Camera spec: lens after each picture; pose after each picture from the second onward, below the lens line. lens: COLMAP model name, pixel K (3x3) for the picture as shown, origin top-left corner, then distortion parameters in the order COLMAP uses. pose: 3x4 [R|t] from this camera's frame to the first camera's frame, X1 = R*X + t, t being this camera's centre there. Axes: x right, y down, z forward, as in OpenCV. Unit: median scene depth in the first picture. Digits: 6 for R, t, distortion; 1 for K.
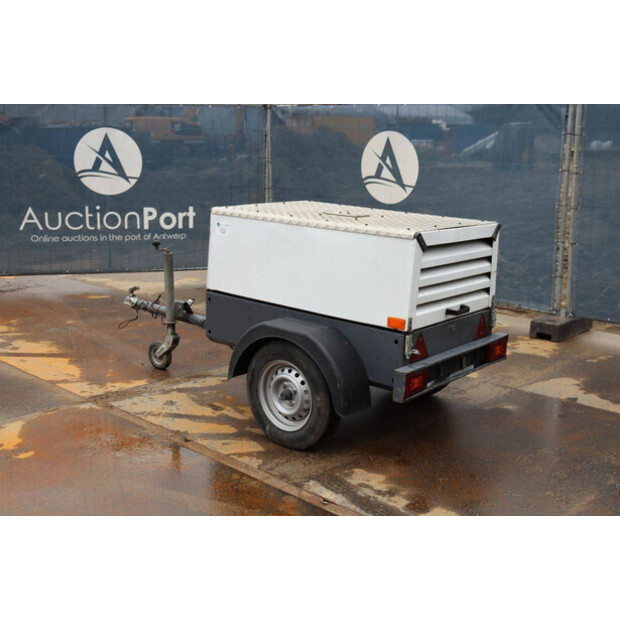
lens RADIAL K [[782.4, 0, 310.0], [0, 782.4, 310.0], [0, 0, 1]] dist [0.013131, 0.024117]
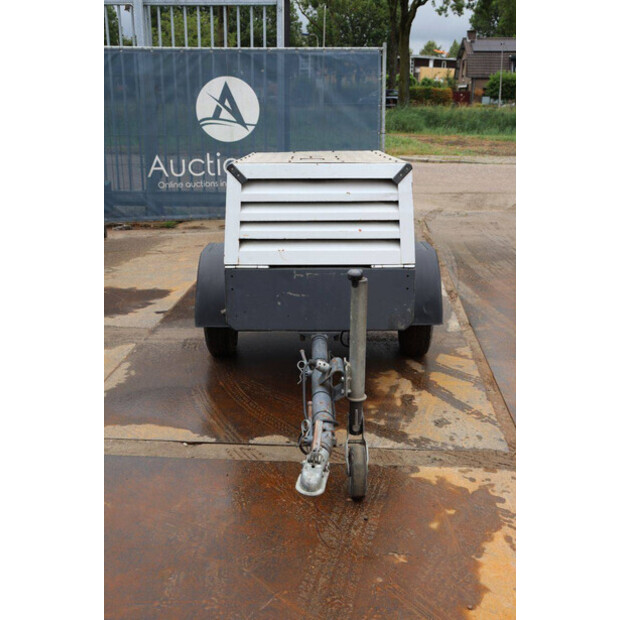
lens RADIAL K [[690.9, 0, 310.0], [0, 690.9, 310.0], [0, 0, 1]] dist [-0.047780, -0.004597]
pose [[-0.644598, -0.224565, 0.730797, -0.546884], [0.149299, 0.900509, 0.408404, -0.269995], [-0.749803, 0.372364, -0.546938, 1.372463]]
